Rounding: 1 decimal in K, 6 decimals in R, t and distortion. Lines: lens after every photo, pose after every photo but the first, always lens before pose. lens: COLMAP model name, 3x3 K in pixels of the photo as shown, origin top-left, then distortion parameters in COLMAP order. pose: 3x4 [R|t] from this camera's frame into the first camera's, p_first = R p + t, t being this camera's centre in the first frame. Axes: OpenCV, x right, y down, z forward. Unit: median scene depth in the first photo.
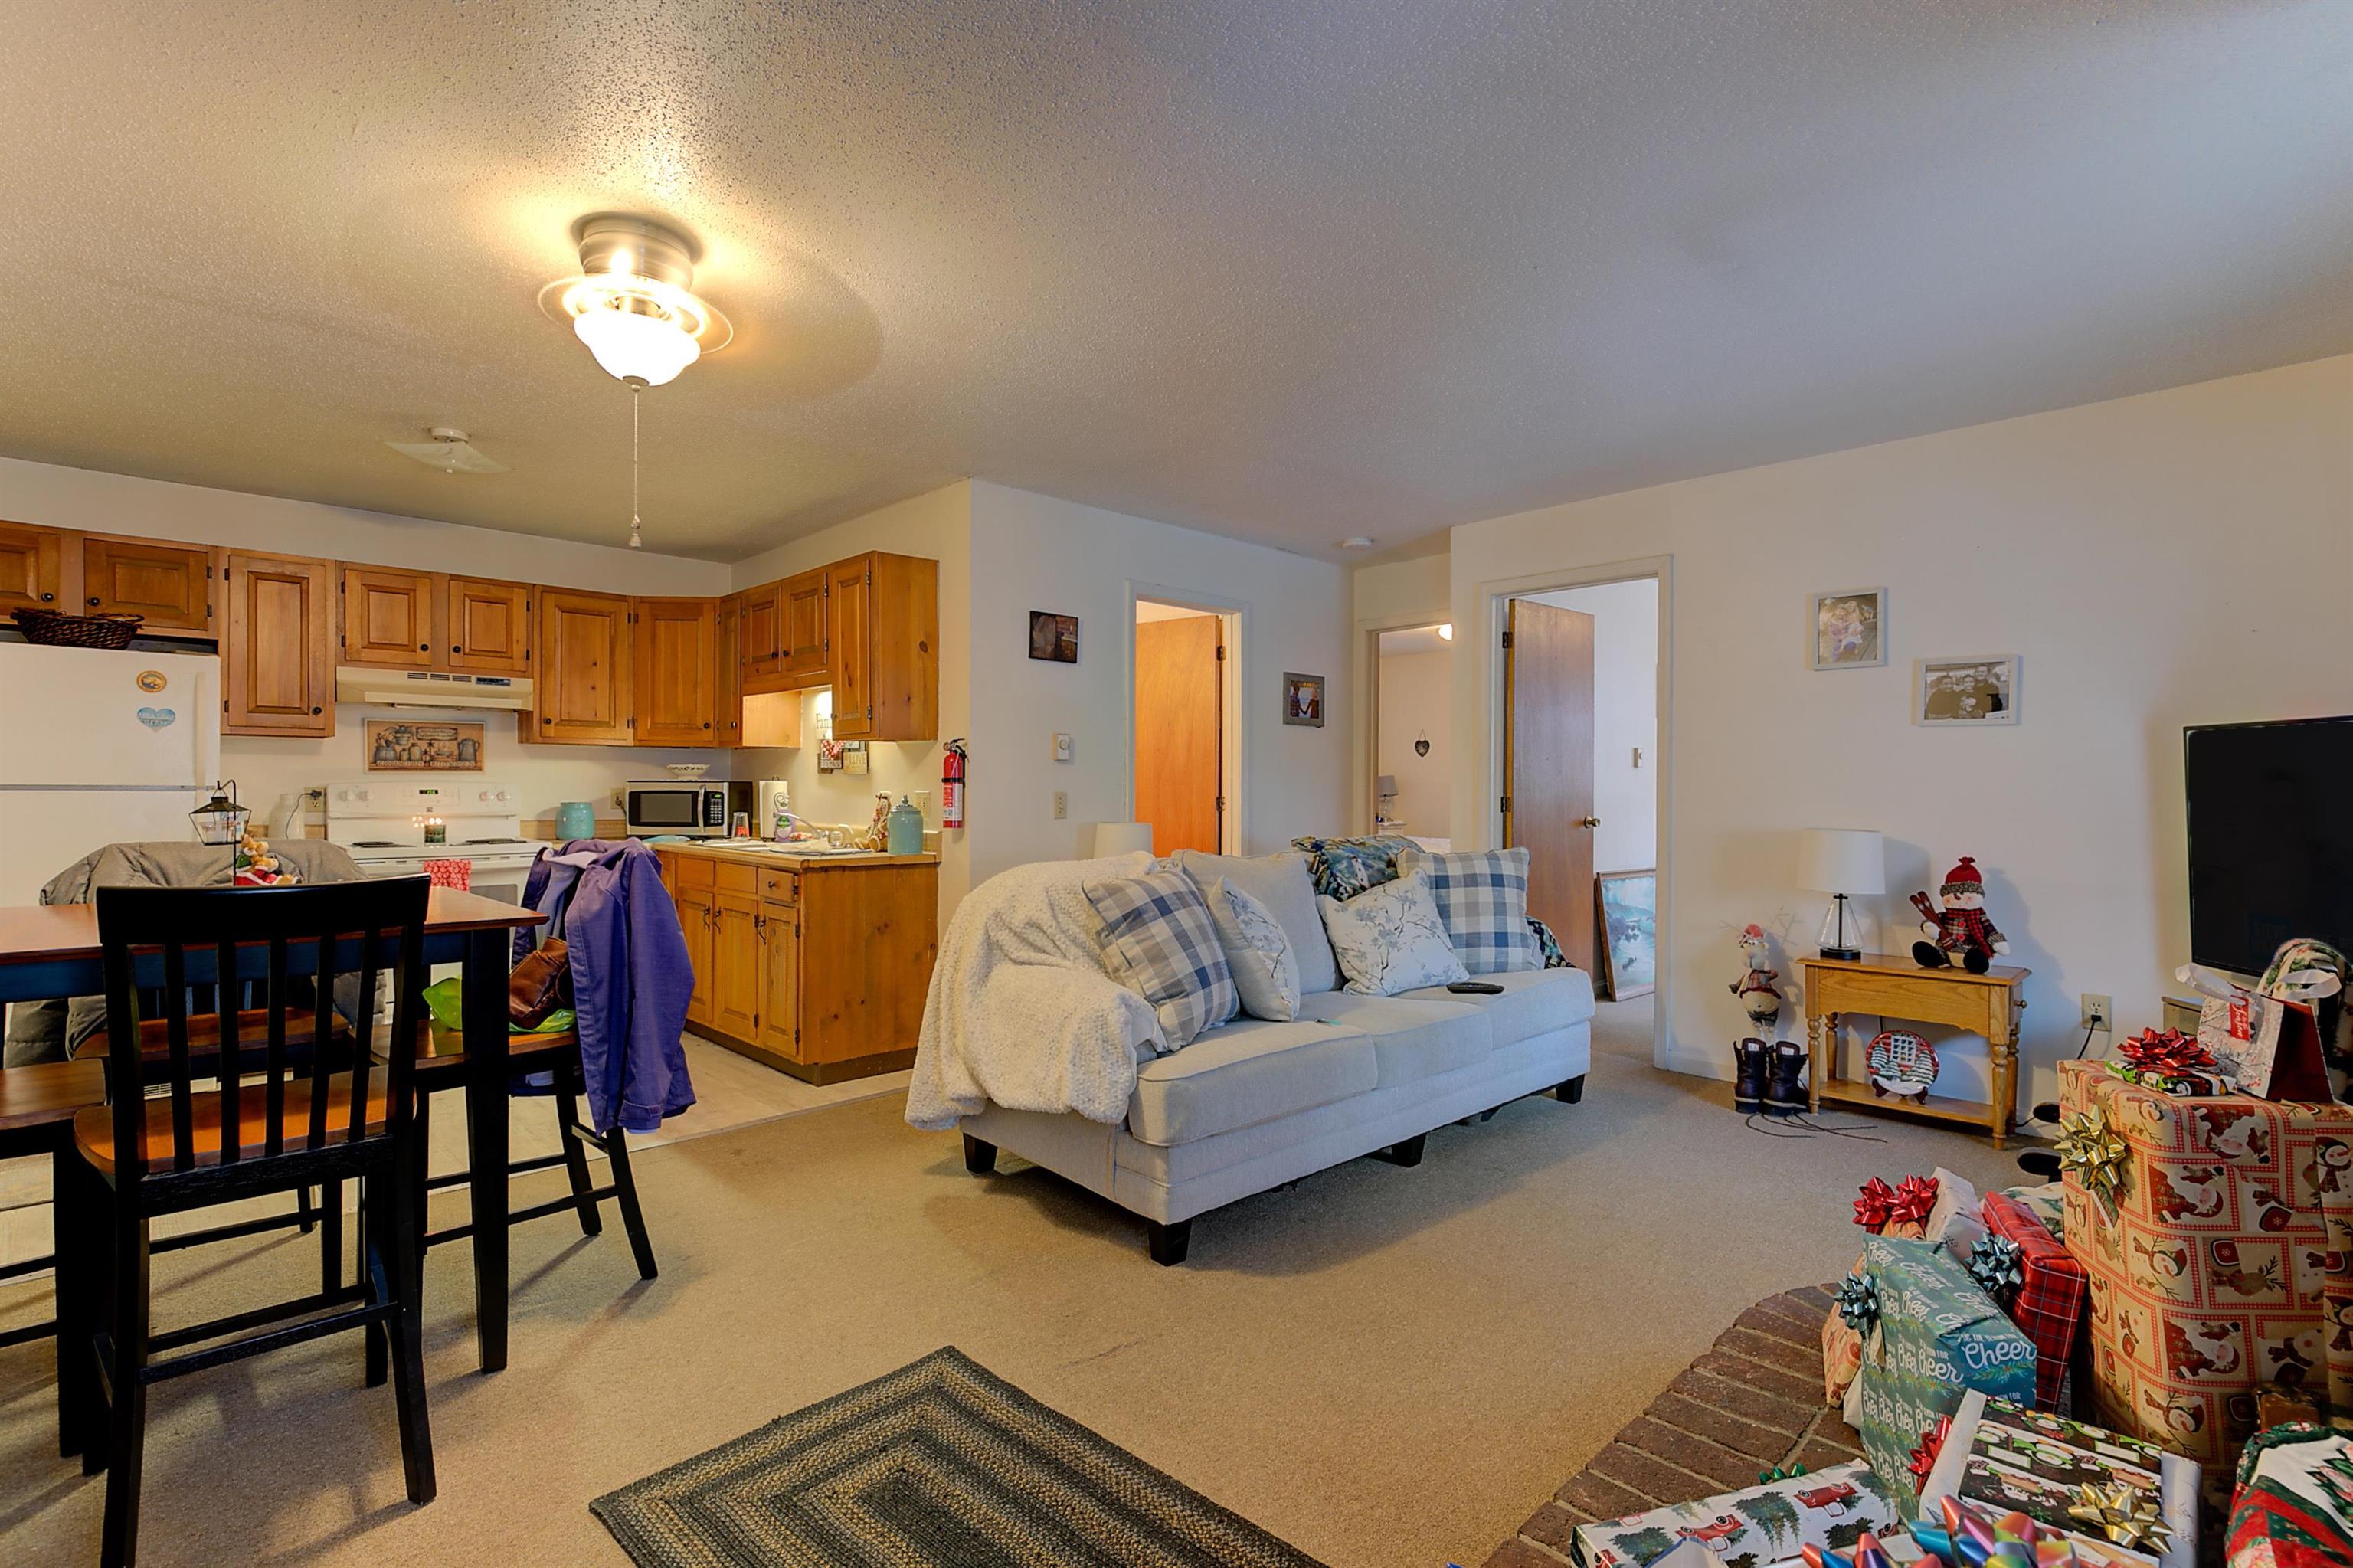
lens RADIAL K [[1106.3, 0, 1173.8], [0, 1106.3, 787.2], [0, 0, 1]] dist [-0.004533, -0.000258]
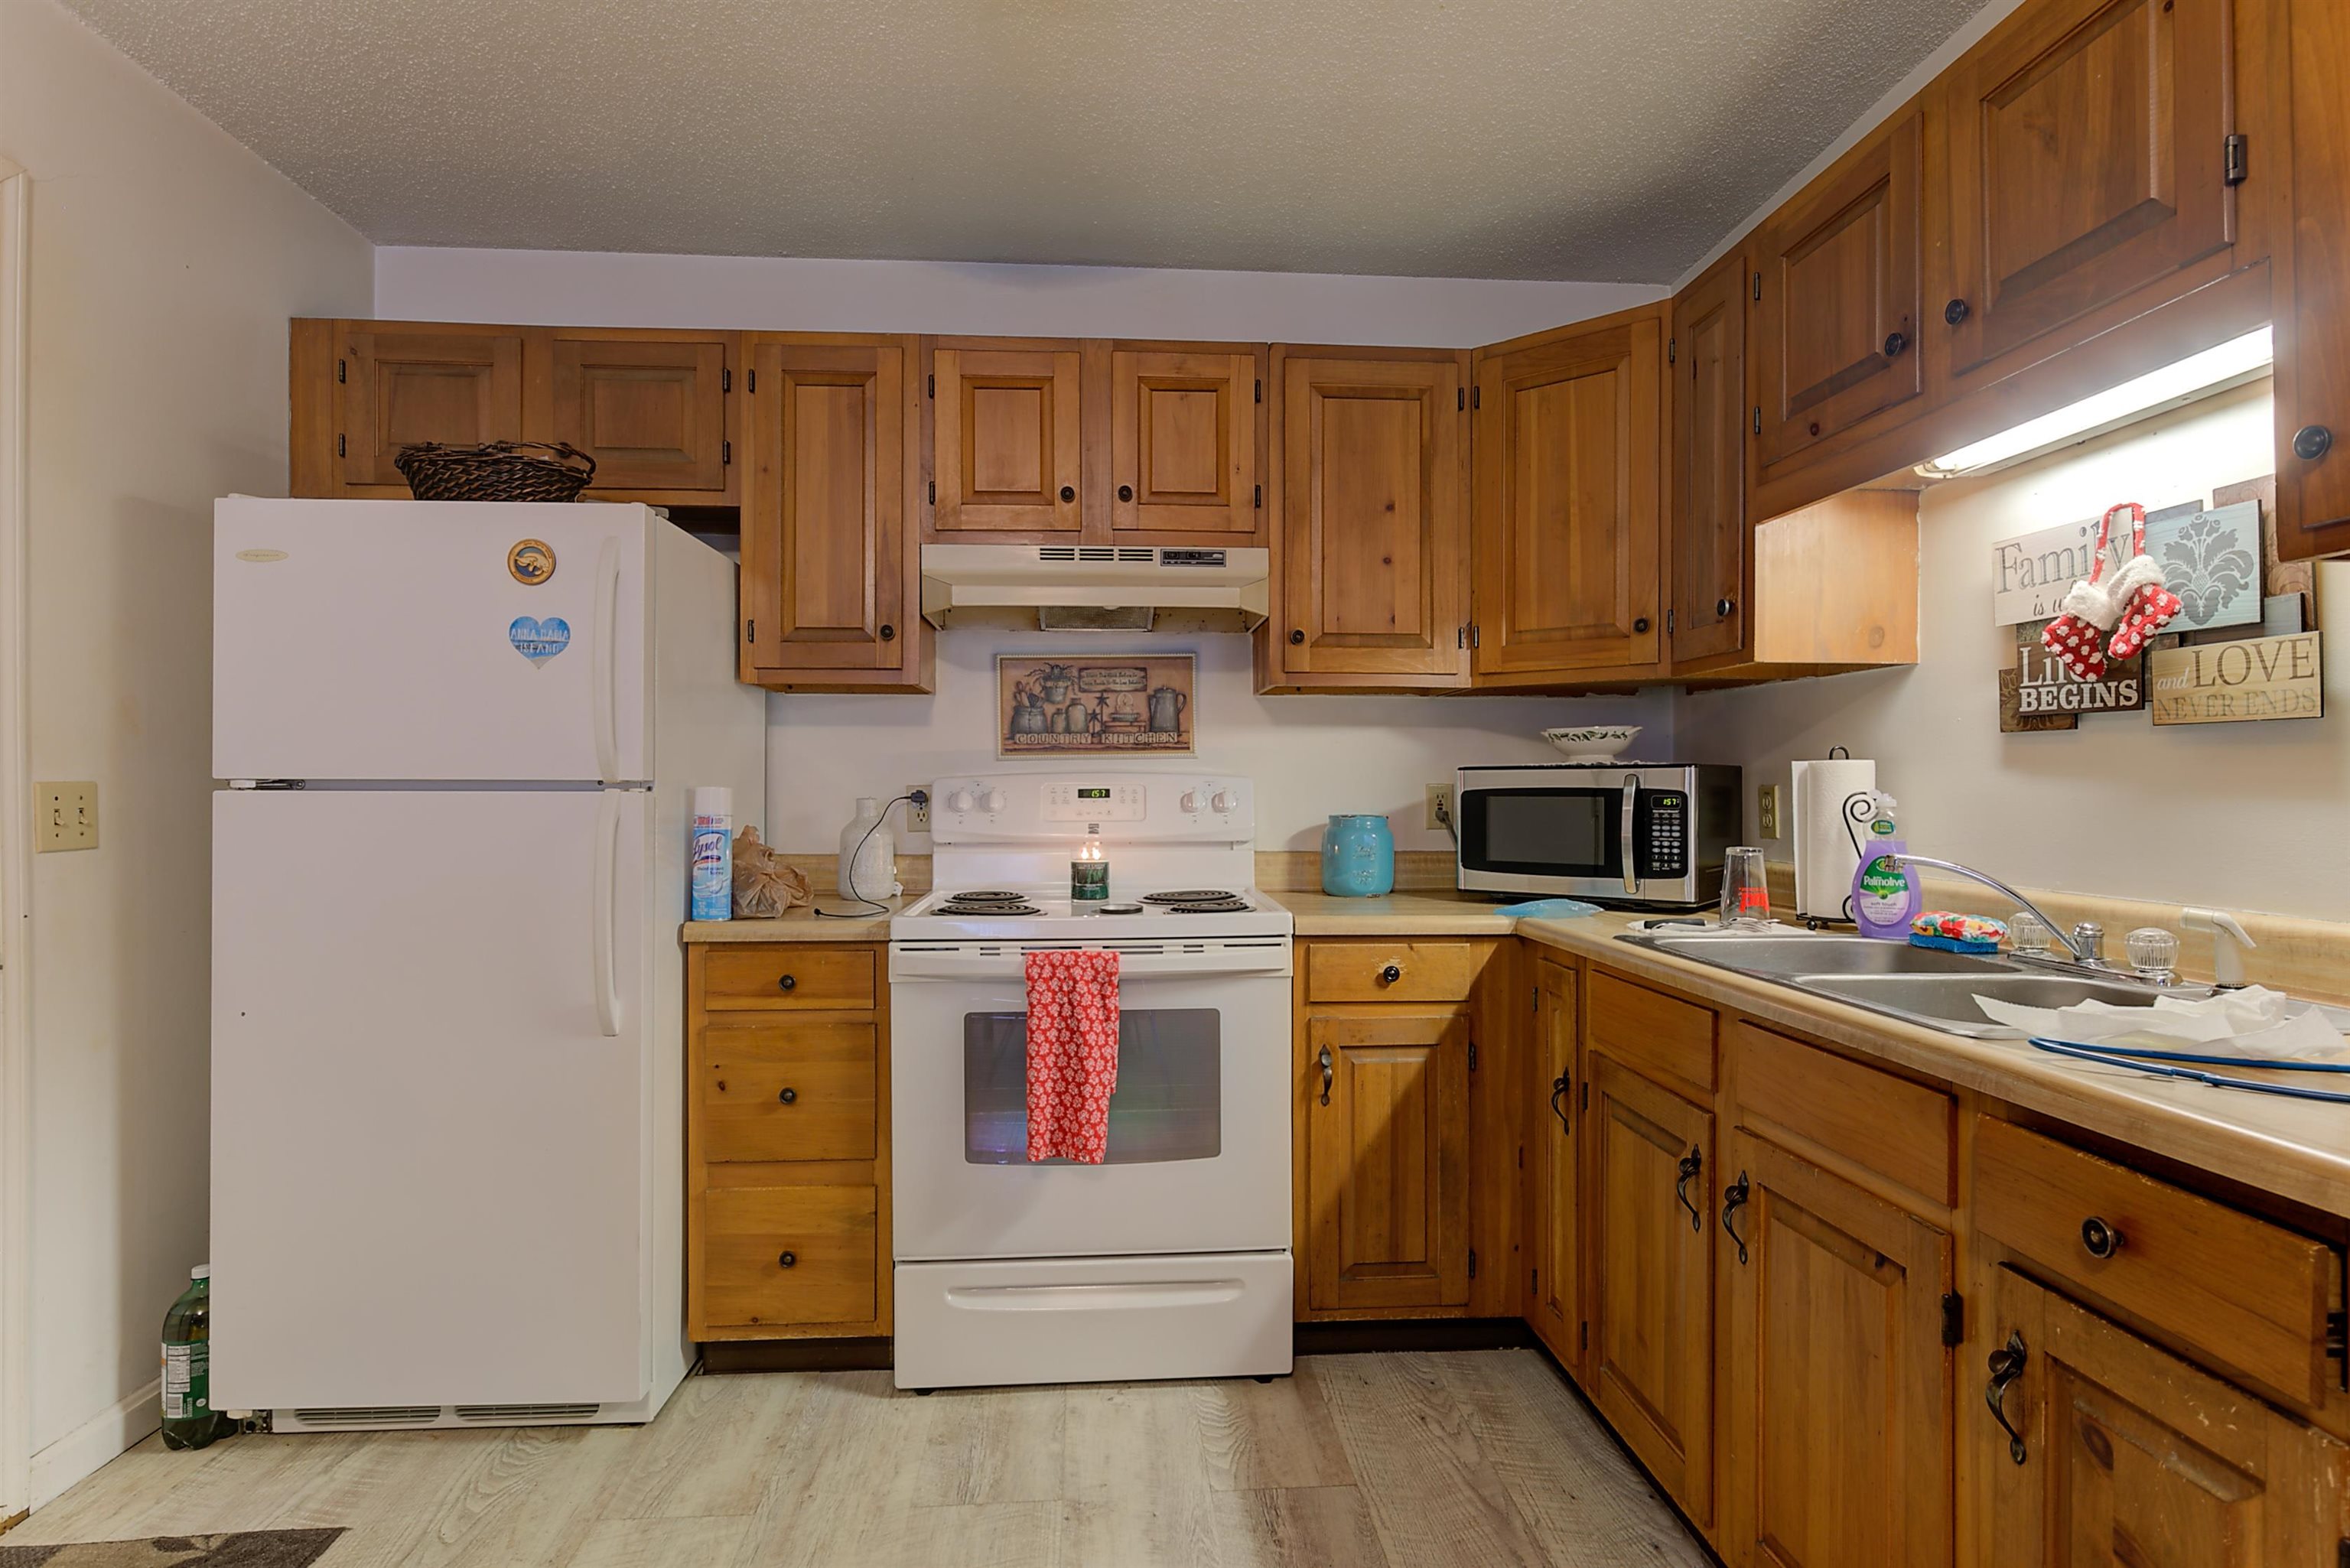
lens RADIAL K [[1203.9, 0, 1168.5], [0, 1203.9, 786.0], [0, 0, 1]] dist [-0.000137, 0.000037]
pose [[0.764146, -0.007578, -0.644999, -0.286023], [0.005544, 0.999971, -0.005180, 0.003809], [0.645019, 0.000383, 0.764166, 0.584073]]
